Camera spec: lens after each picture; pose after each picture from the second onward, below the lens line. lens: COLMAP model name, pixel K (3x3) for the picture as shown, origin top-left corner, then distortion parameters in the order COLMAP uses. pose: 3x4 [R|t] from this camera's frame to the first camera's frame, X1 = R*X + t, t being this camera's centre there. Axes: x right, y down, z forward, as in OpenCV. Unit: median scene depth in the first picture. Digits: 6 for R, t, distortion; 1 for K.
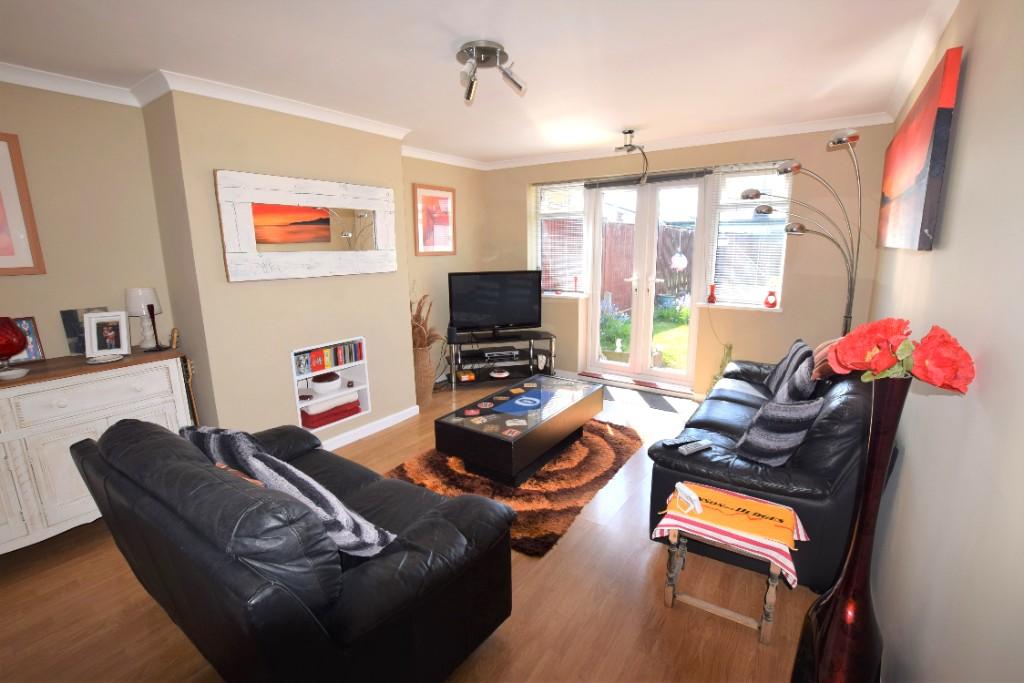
lens RADIAL K [[467.9, 0, 515.3], [0, 467.9, 341.3], [0, 0, 1]] dist [-0.002802, -0.000157]
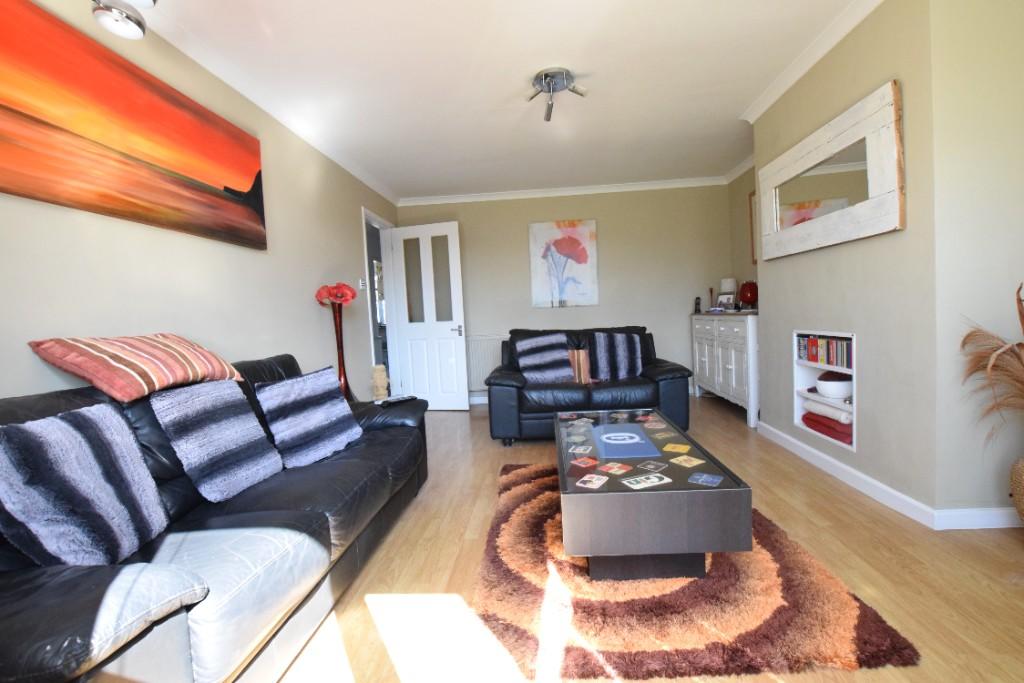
lens RADIAL K [[467.9, 0, 514.7], [0, 467.9, 336.8], [0, 0, 1]] dist [-0.002802, -0.000157]
pose [[-0.856247, 0.081869, -0.510037, 0.457972], [-0.043513, 0.972421, 0.229137, -0.148078], [0.514730, 0.218391, -0.829071, 1.385191]]
